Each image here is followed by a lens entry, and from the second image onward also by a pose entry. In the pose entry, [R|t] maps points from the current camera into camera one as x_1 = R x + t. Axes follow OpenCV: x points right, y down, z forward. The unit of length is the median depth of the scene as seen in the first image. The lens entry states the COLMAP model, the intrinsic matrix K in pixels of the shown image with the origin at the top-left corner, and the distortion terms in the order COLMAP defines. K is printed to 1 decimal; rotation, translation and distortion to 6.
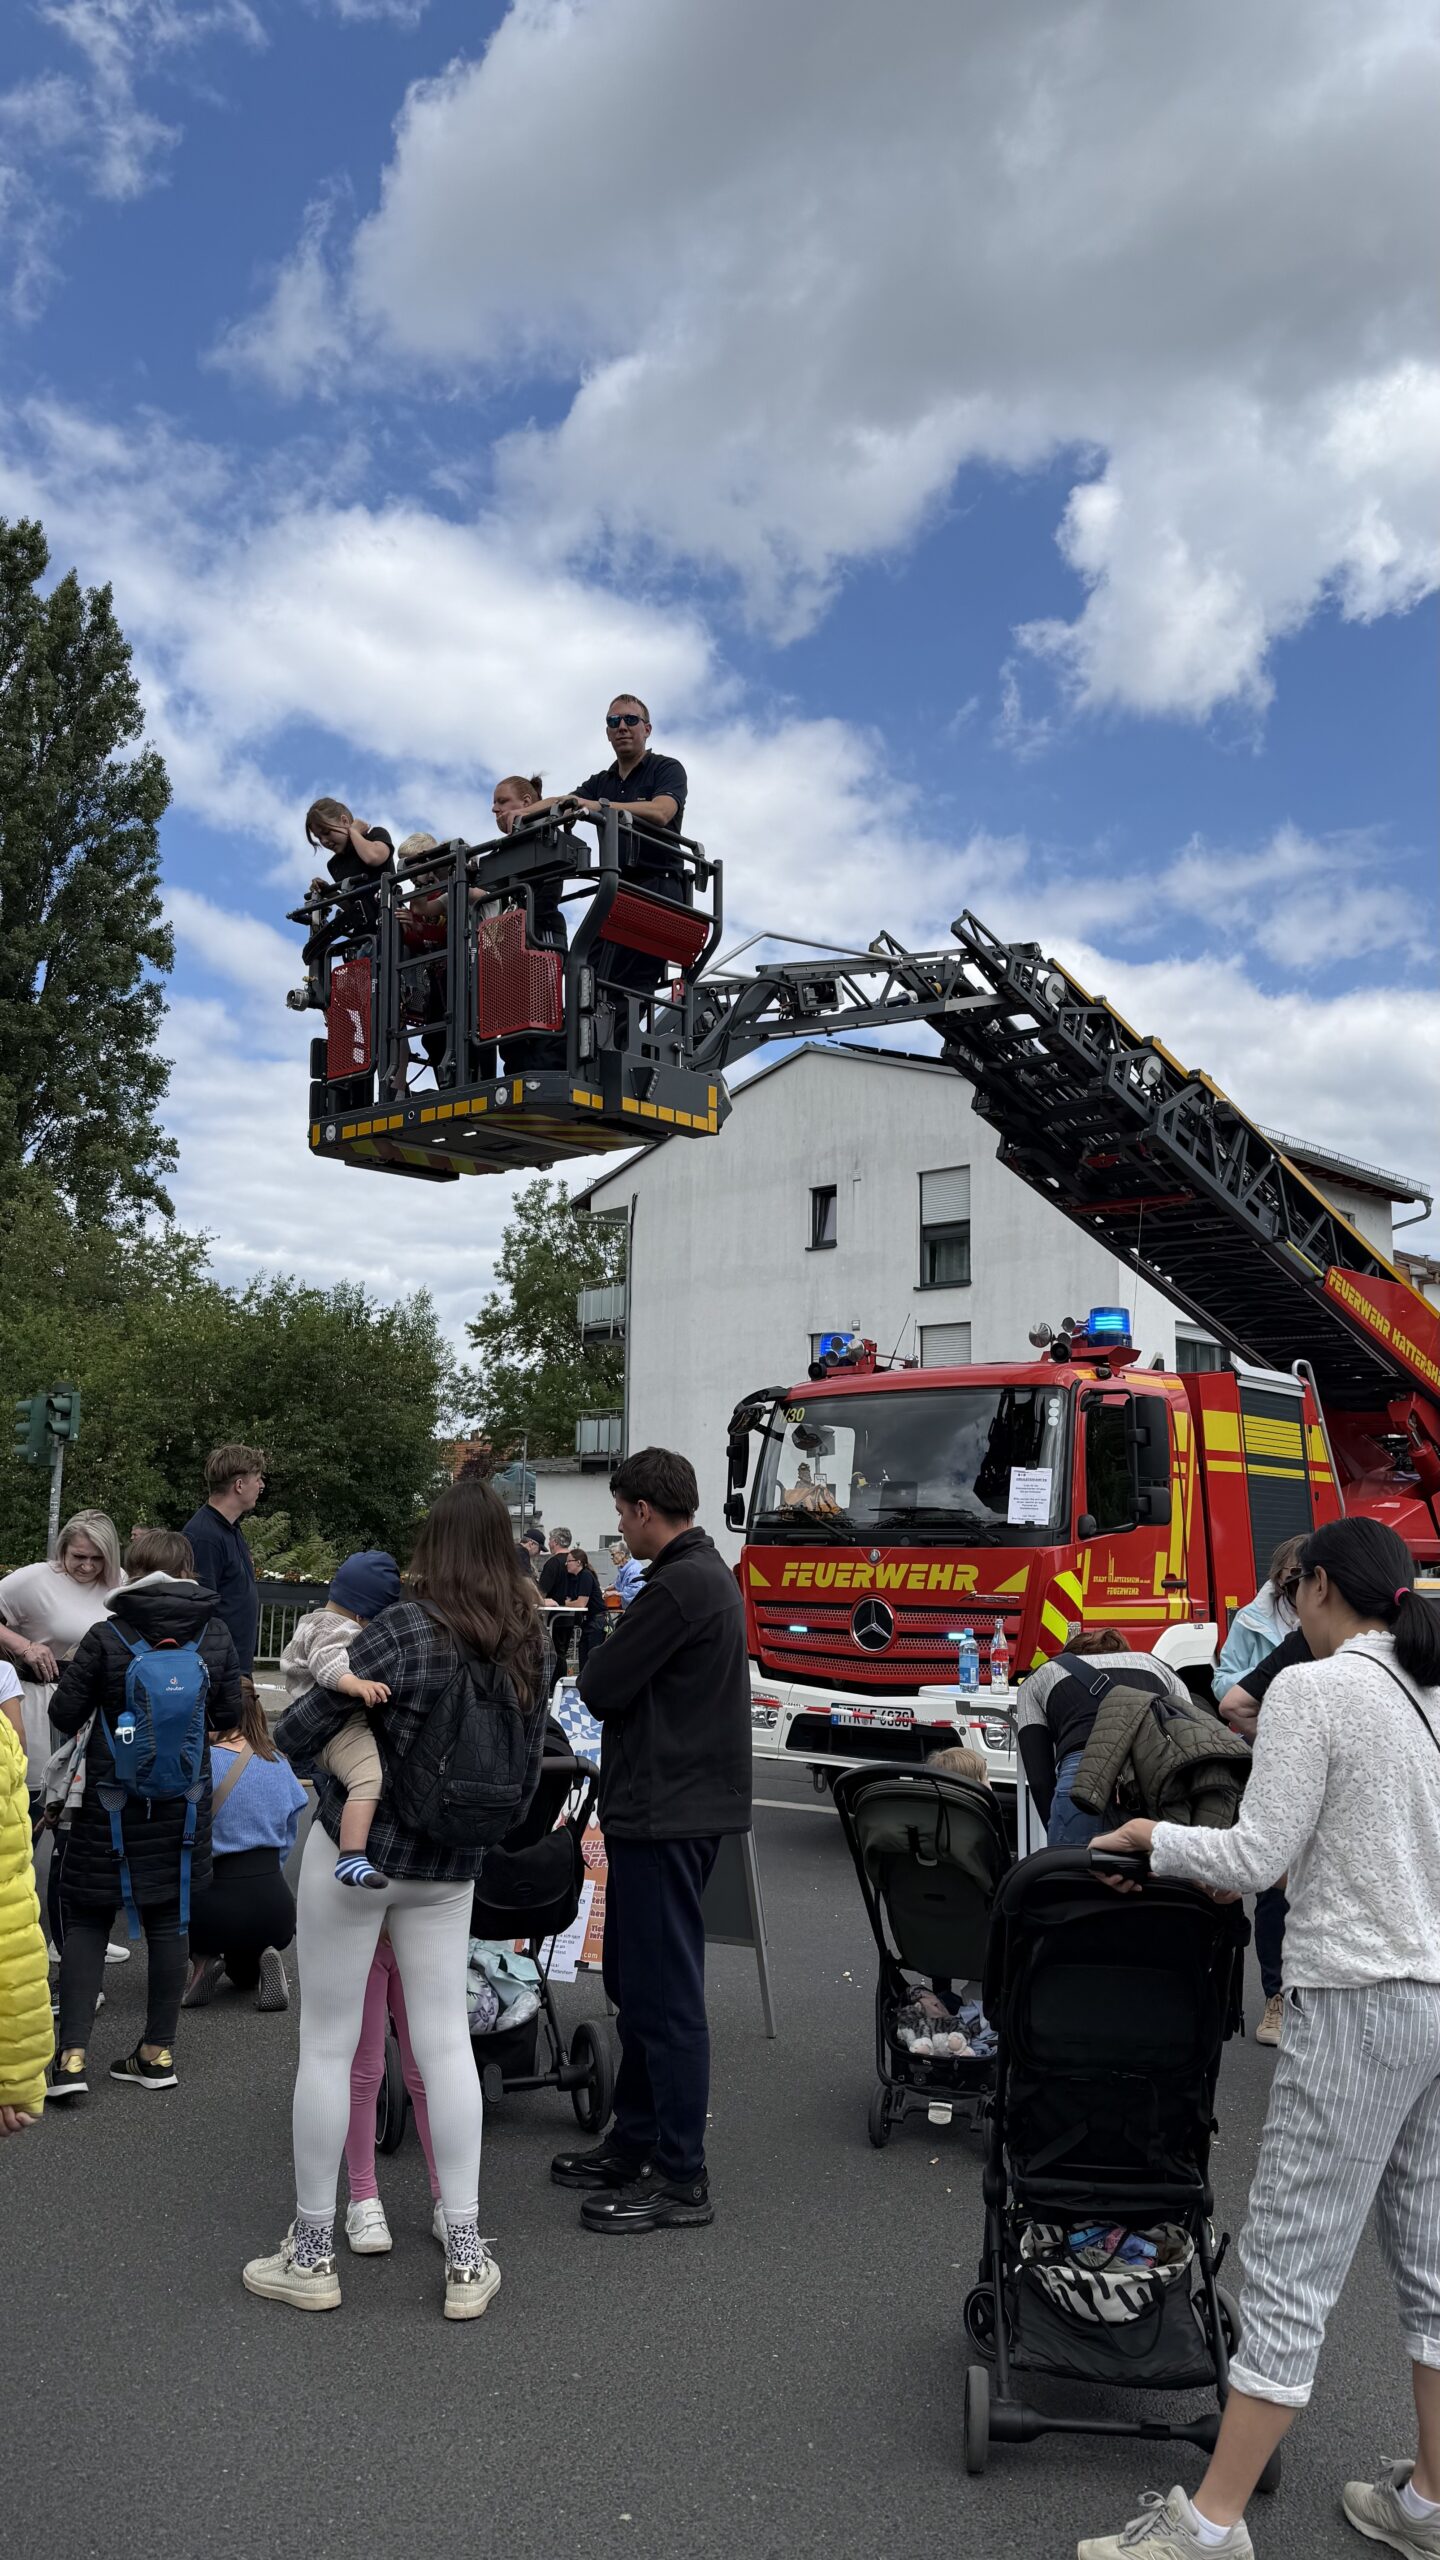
lens RADIAL K [[1816.3, 0, 720.0], [0, 1816.3, 1280.0], [0, 0, 1]] dist [0.004238, 0.000222]
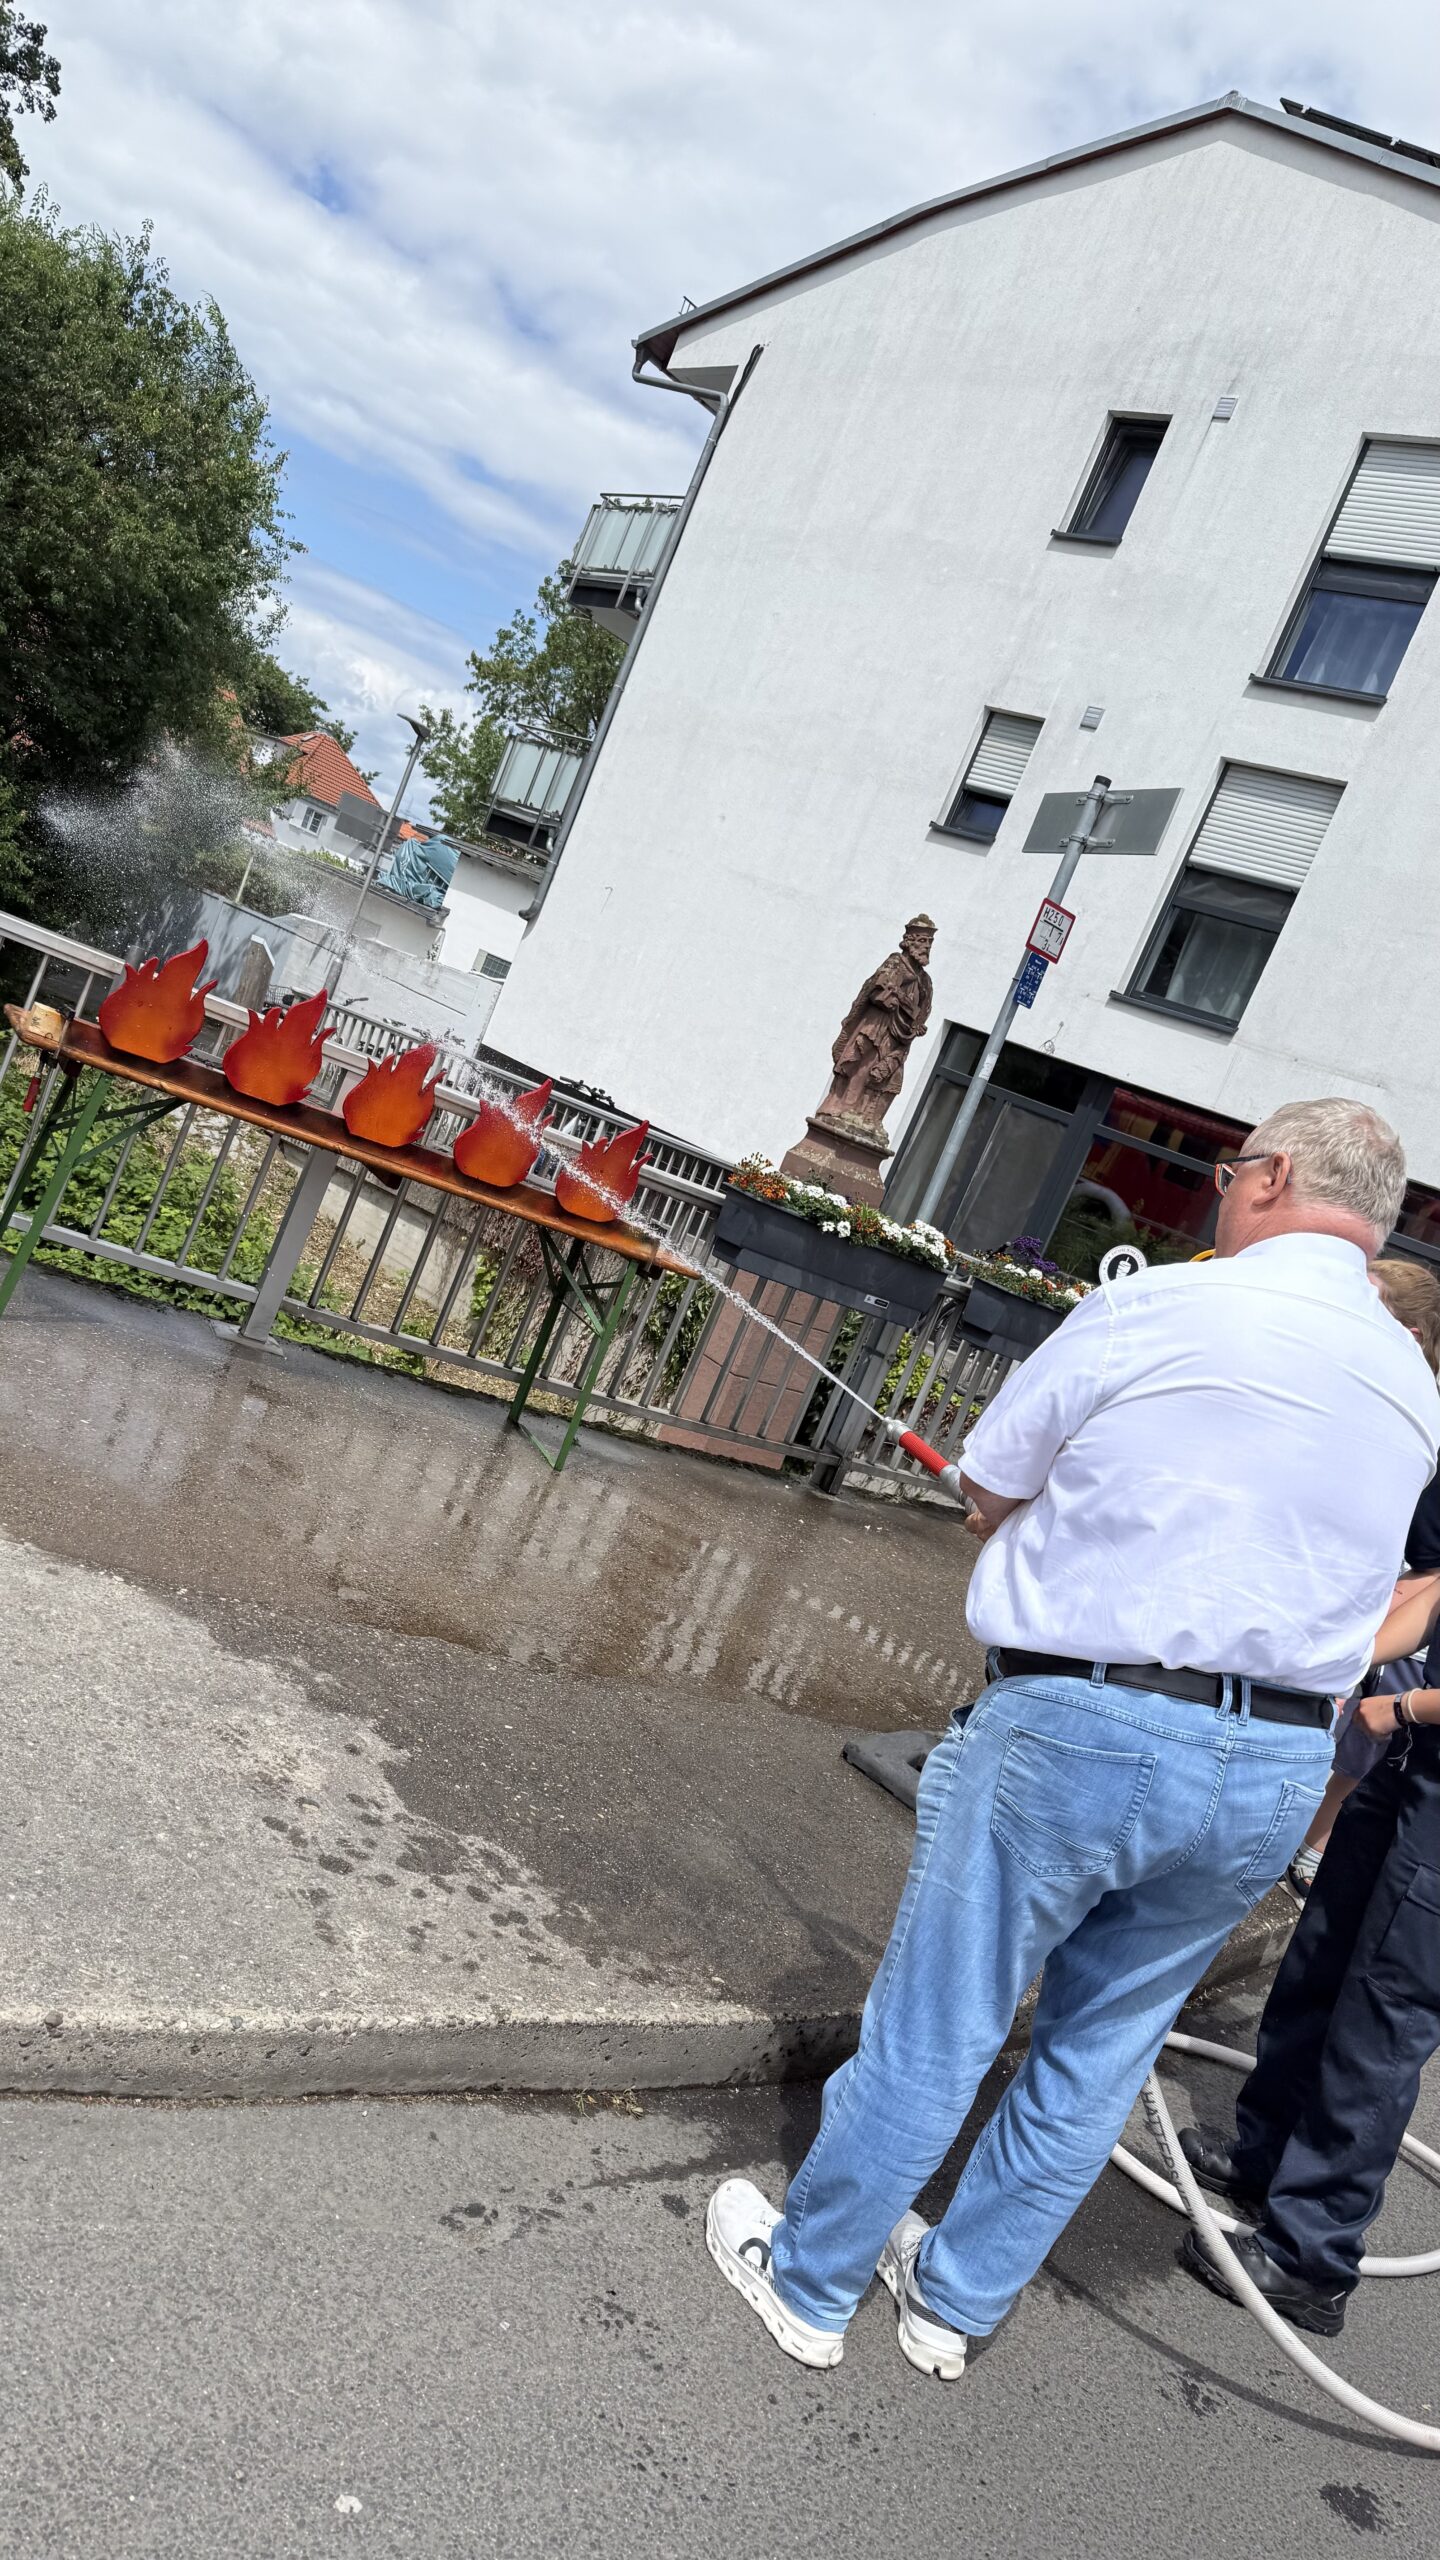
lens RADIAL K [[1816.3, 0, 720.0], [0, 1816.3, 1280.0], [0, 0, 1]] dist [0.004238, 0.000222]
pose [[0.927915, 0.367006, 0.065431, 0.007095], [-0.371367, 0.894679, 0.248268, 0.076560], [0.032576, -0.254671, 0.966479, 0.501202]]
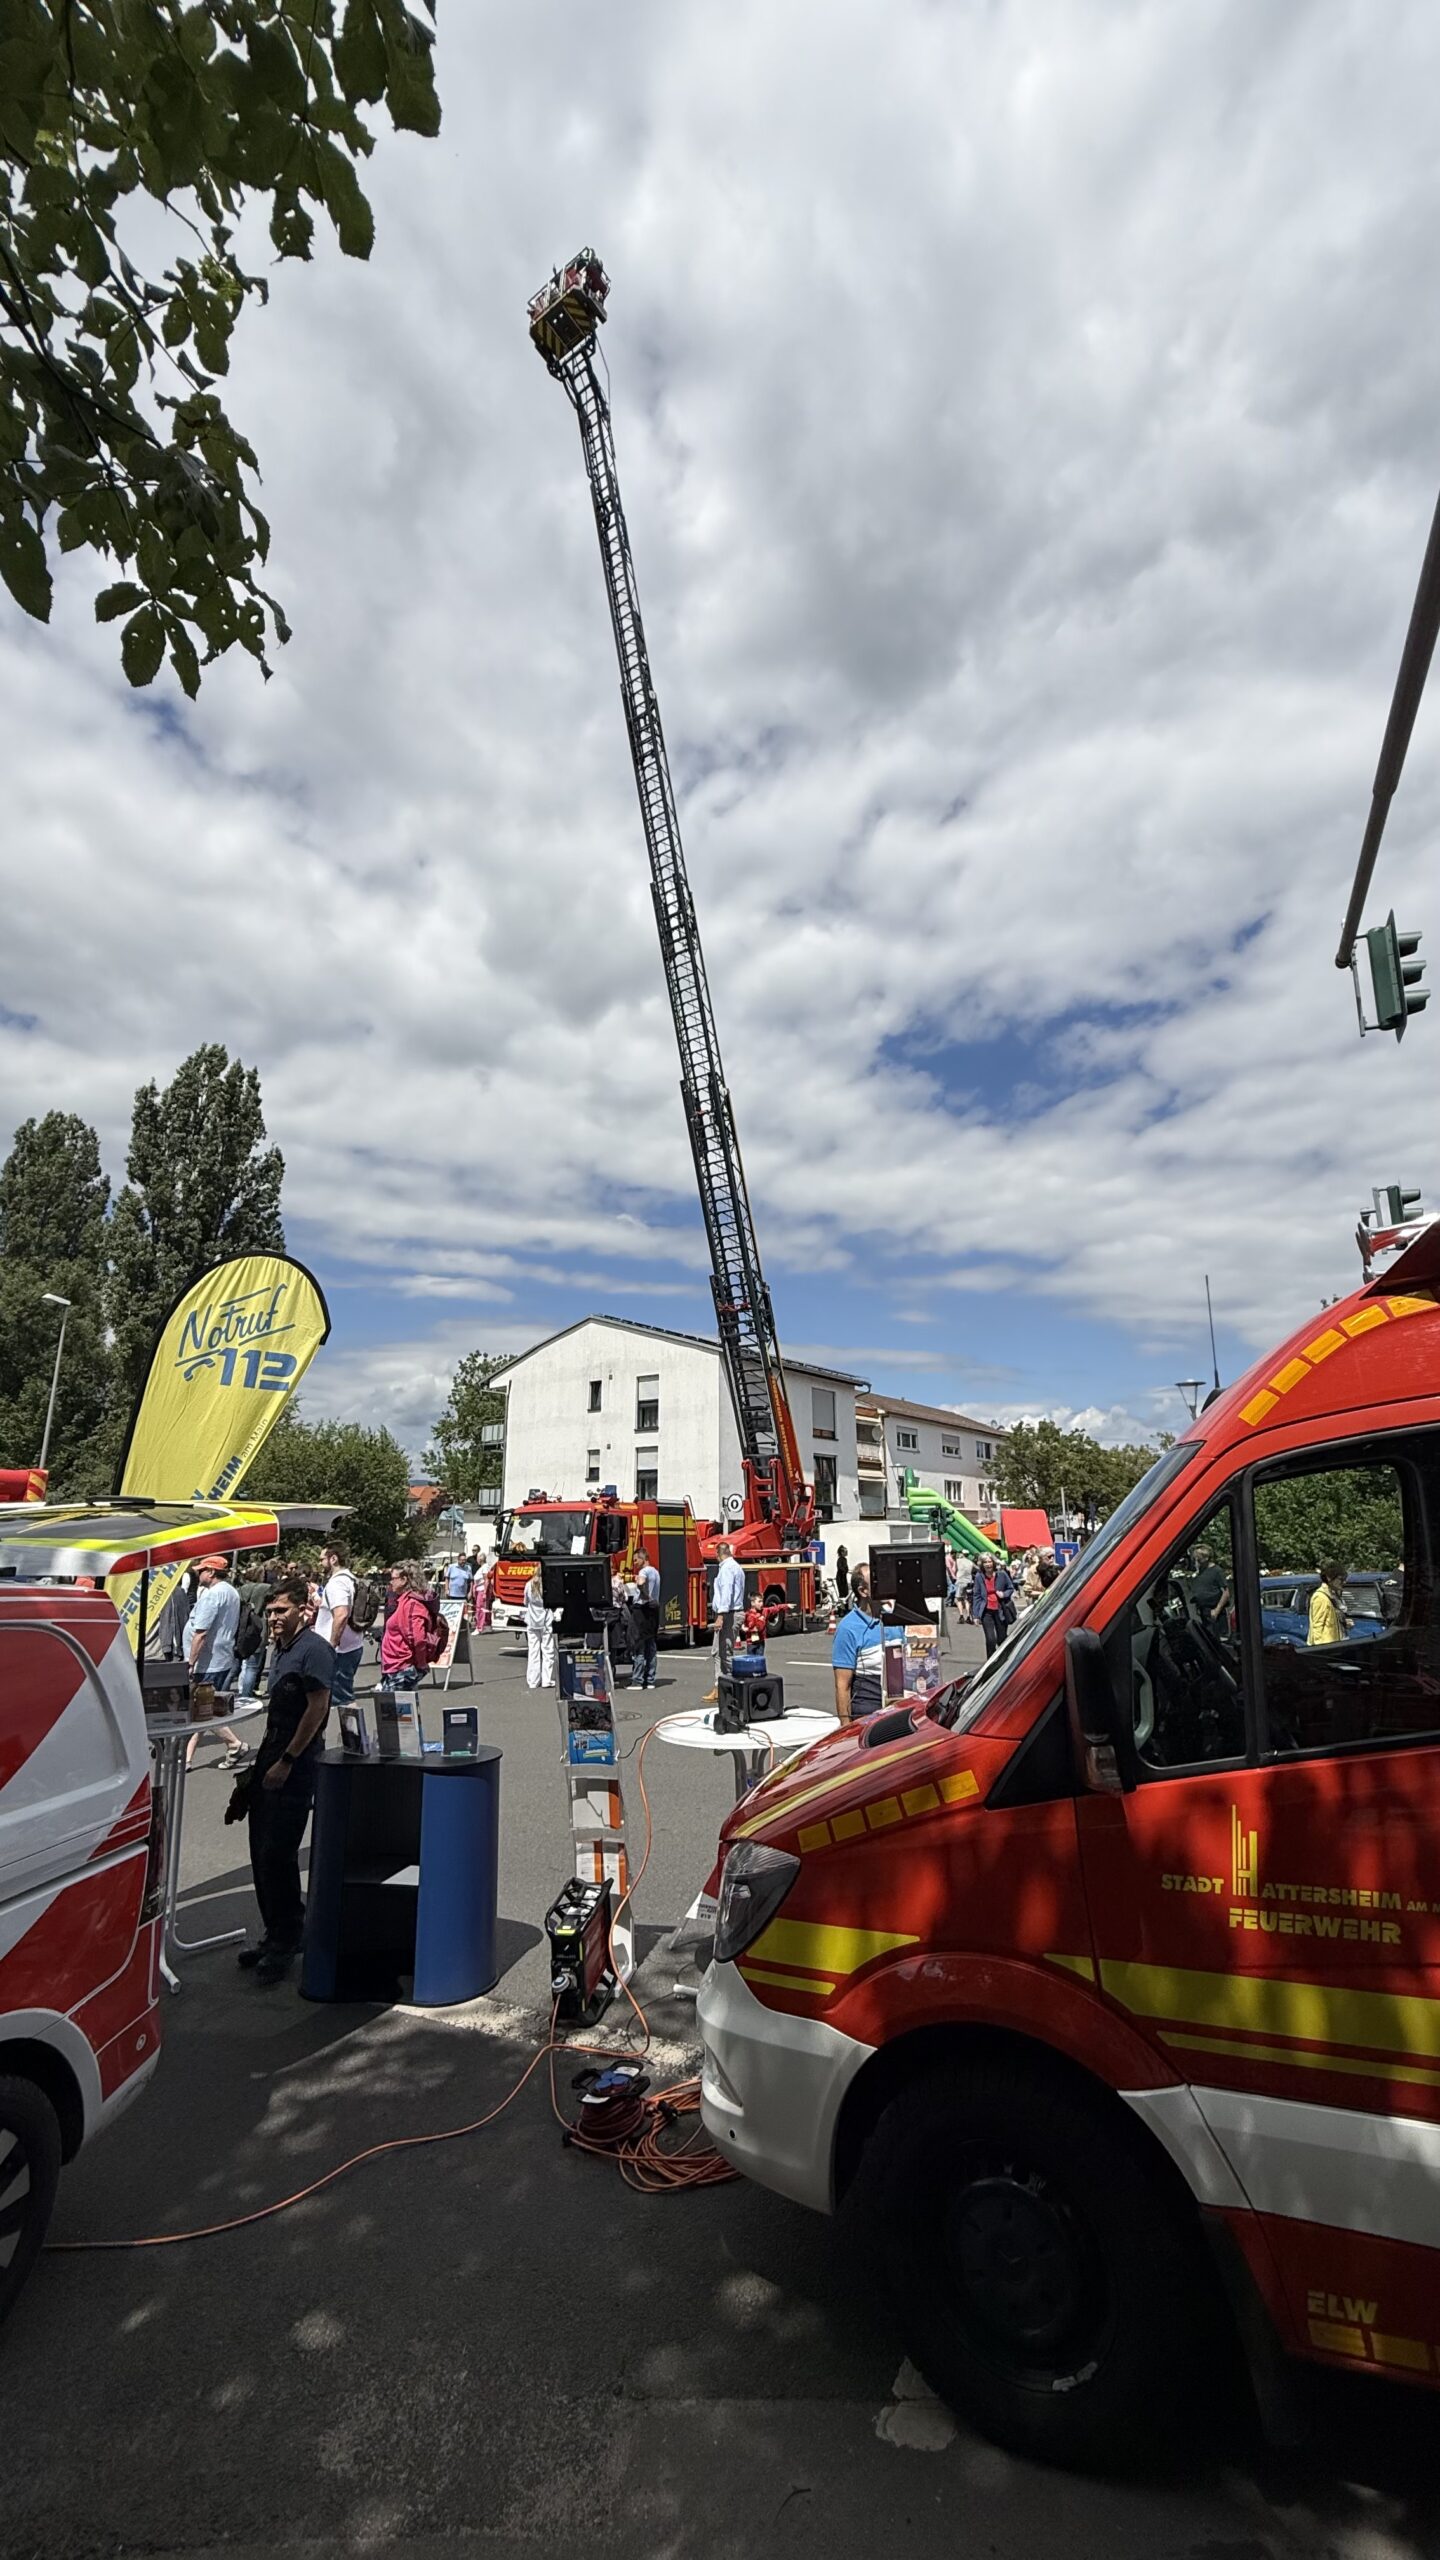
lens RADIAL K [[1041.9, 0, 720.0], [0, 1041.9, 1280.0], [0, 0, 1]] dist [-0.000884, -0.000070]
pose [[0.992368, 0.018808, 0.121870, 0.052574], [-0.006464, 0.994875, -0.100902, -0.049107], [-0.123143, 0.099344, 0.987404, -0.271318]]
